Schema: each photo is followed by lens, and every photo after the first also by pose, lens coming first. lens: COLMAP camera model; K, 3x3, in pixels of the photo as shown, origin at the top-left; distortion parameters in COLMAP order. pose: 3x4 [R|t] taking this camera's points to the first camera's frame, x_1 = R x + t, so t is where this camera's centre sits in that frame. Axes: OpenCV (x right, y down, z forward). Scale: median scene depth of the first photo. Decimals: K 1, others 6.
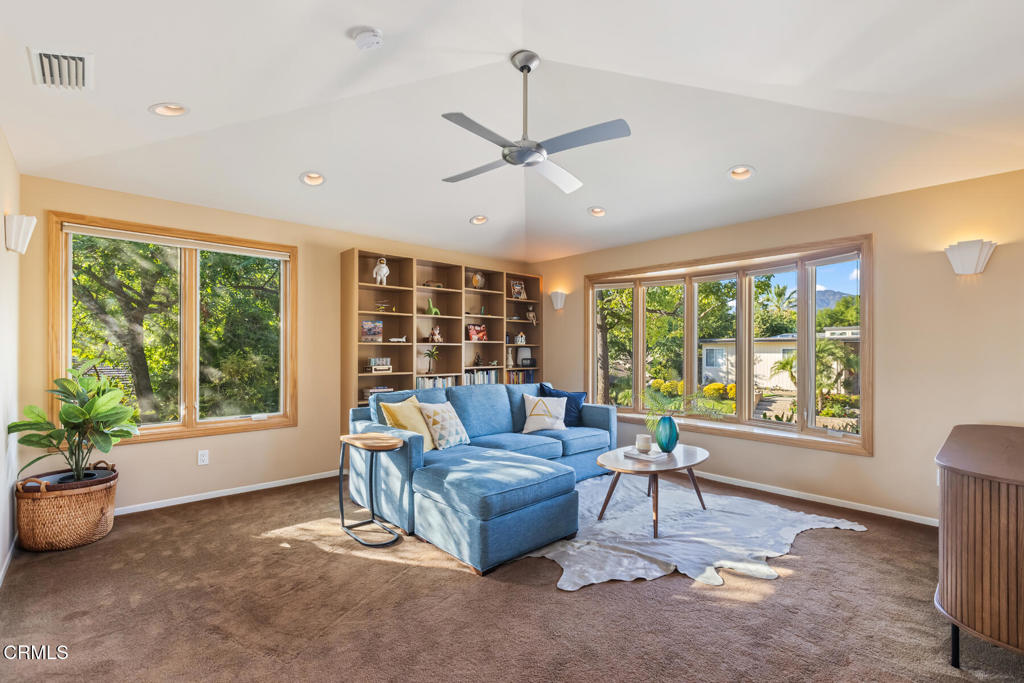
lens RADIAL K [[464.3, 0, 514.8], [0, 464.3, 344.3], [0, 0, 1]] dist [0.008101, -0.000664]
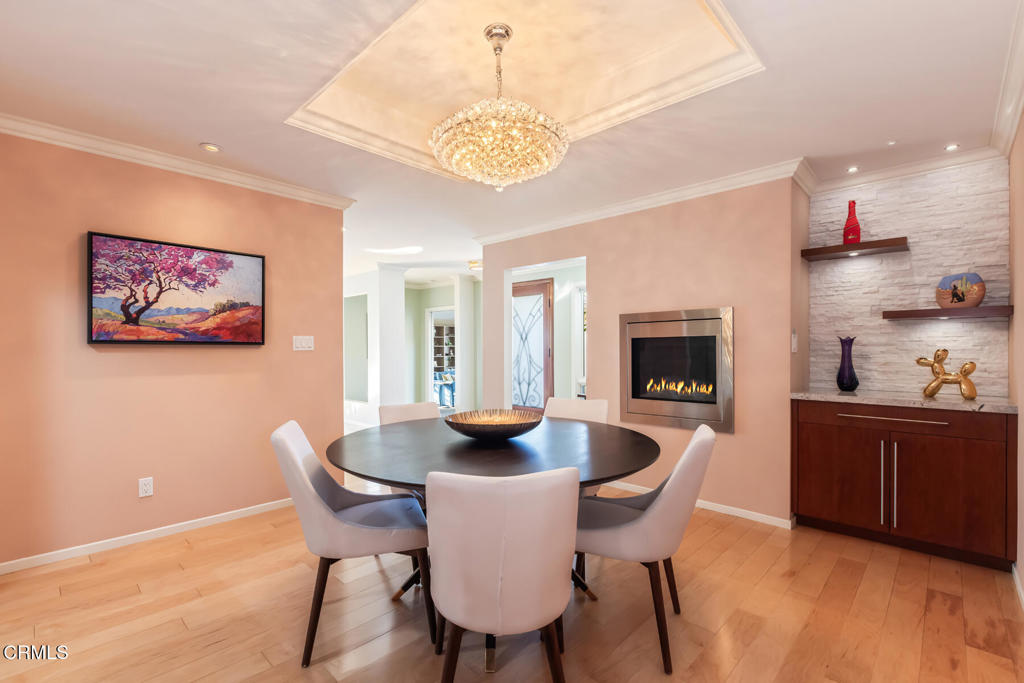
lens RADIAL K [[464.3, 0, 509.5], [0, 464.3, 345.7], [0, 0, 1]] dist [0.008101, -0.000664]
pose [[0.997890, -0.008259, 0.064407, 0.002027], [0.008347, 0.999965, -0.001099, -0.060644], [-0.064396, 0.001634, 0.997923, -1.901799]]
